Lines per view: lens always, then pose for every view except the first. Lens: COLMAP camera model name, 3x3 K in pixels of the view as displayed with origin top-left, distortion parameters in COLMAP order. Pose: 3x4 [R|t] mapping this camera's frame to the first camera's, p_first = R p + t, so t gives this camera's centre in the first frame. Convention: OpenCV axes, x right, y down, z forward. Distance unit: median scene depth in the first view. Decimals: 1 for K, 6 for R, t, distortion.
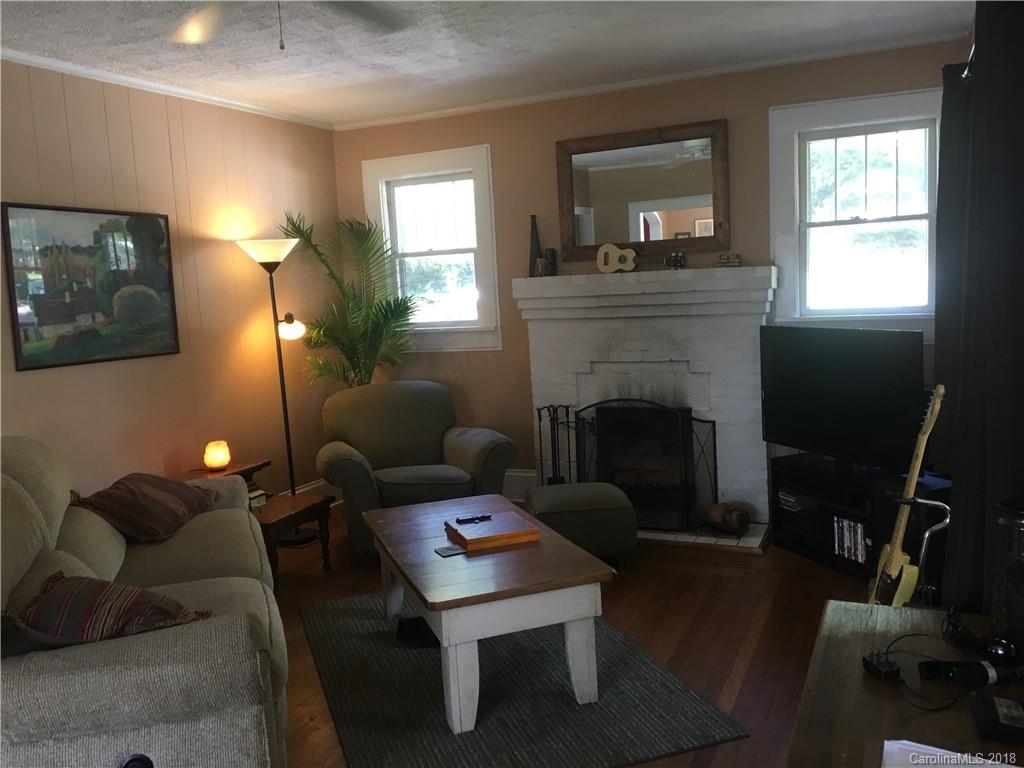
lens RADIAL K [[857.6, 0, 513.6], [0, 857.6, 384.6], [0, 0, 1]] dist [0.072821, -0.099267]
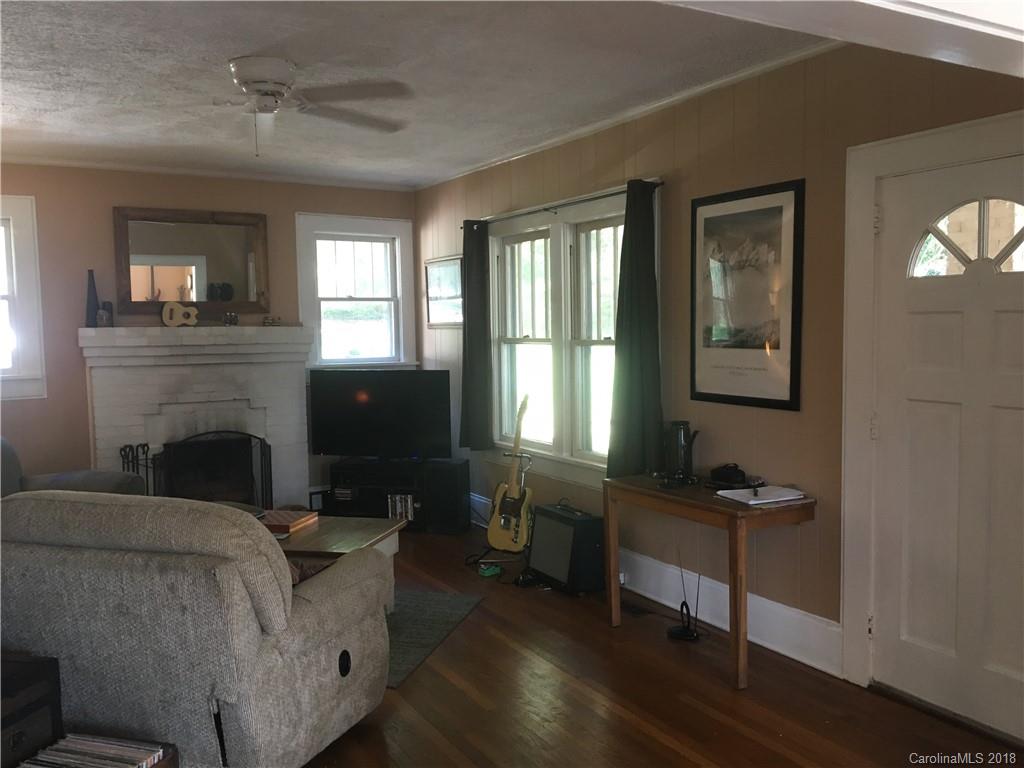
lens RADIAL K [[857.6, 0, 510.5], [0, 857.6, 385.9], [0, 0, 1]] dist [0.072821, -0.099267]
pose [[0.563998, -0.017123, 0.825598, -0.615971], [0.081397, 0.996069, -0.034947, 0.028382], [-0.821755, 0.086911, 0.563175, -0.023284]]
